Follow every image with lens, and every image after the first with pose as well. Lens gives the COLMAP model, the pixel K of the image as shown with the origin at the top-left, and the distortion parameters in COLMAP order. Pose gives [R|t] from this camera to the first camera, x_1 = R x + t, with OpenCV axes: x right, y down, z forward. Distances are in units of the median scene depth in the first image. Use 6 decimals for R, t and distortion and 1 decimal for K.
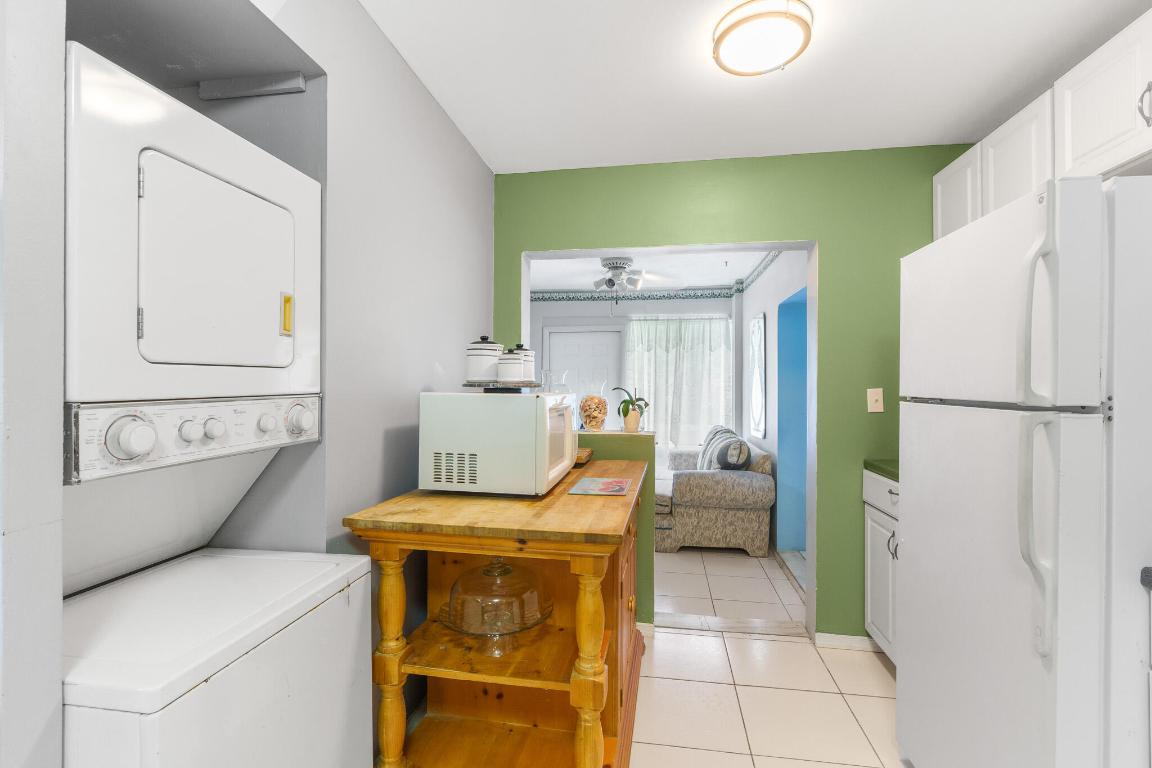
lens RADIAL K [[516.8, 0, 577.4], [0, 516.8, 381.7], [0, 0, 1]] dist [-0.011330, -0.000015]
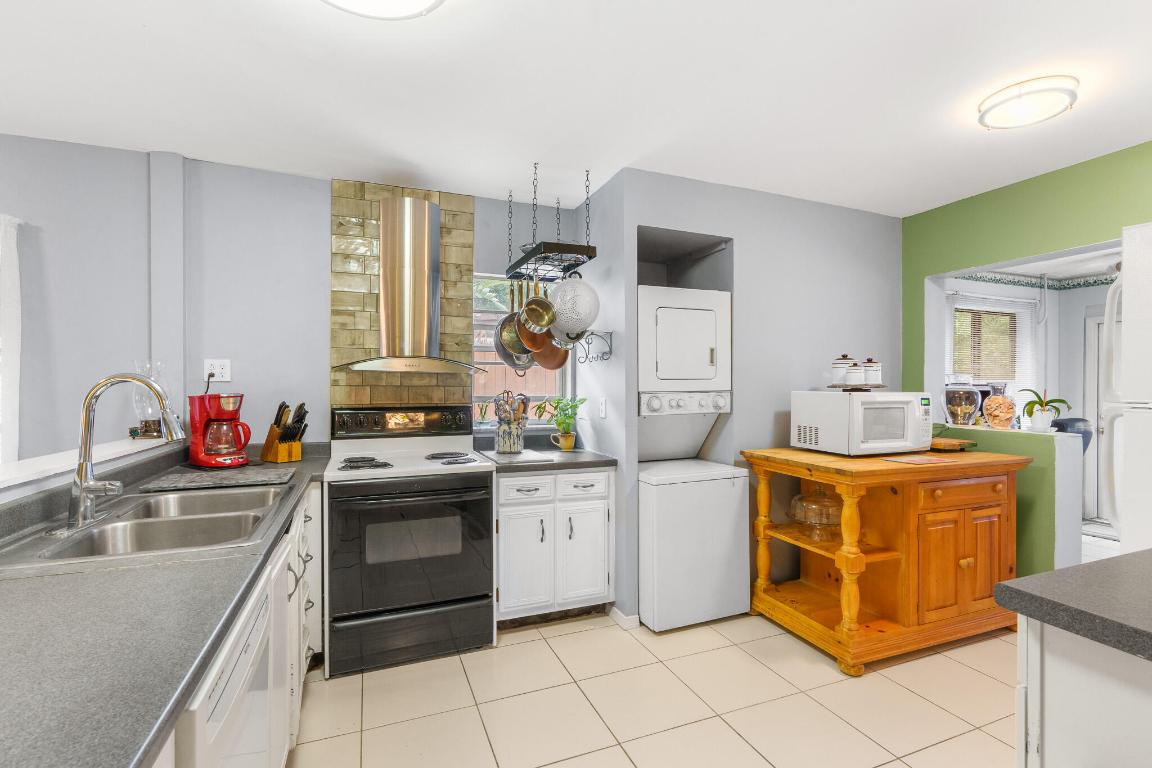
lens RADIAL K [[524.0, 0, 573.2], [0, 524.0, 385.9], [0, 0, 1]] dist [-0.001193, -0.000047]
pose [[0.510461, -0.002364, -0.859897, 0.902405], [0.006193, 0.999980, 0.000927, -0.002827], [0.859878, -0.005799, 0.510466, -0.583913]]
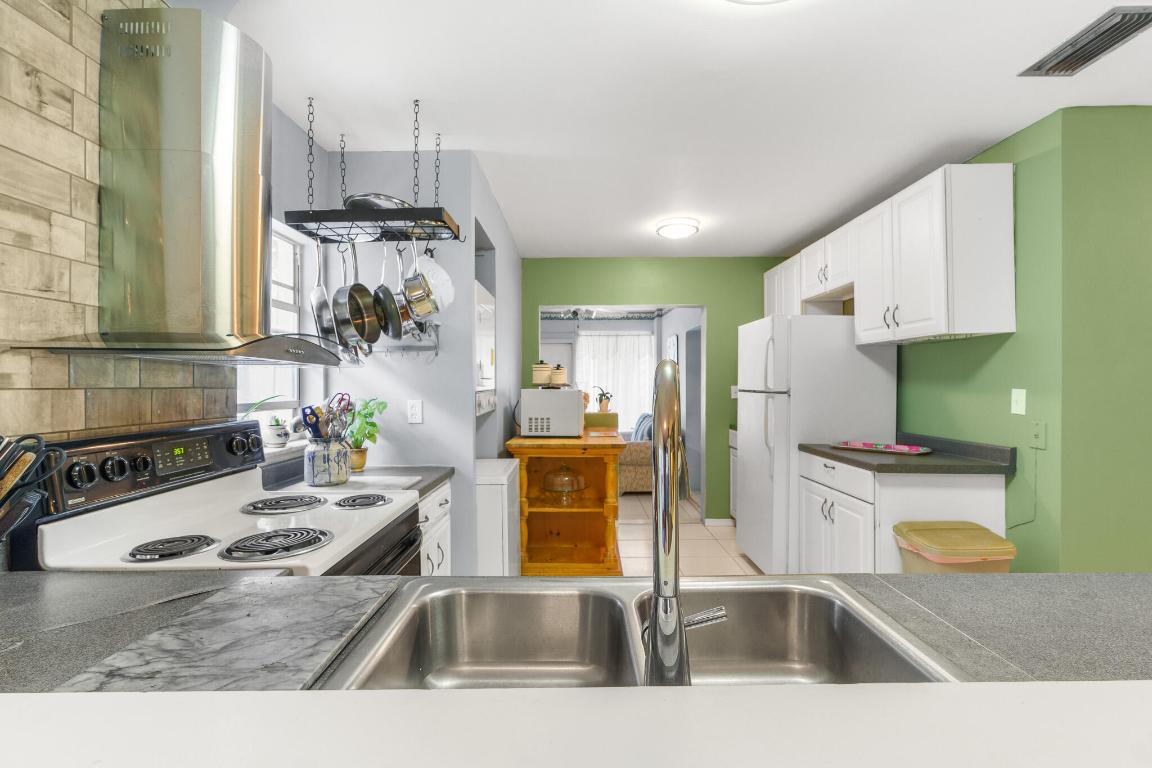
lens RADIAL K [[524.0, 0, 573.2], [0, 524.0, 385.9], [0, 0, 1]] dist [-0.001193, -0.000047]
pose [[0.987814, -0.005558, 0.155542, -0.452133], [0.003806, 0.999926, 0.011560, -0.016443], [-0.155595, -0.010827, 0.987762, -1.194834]]
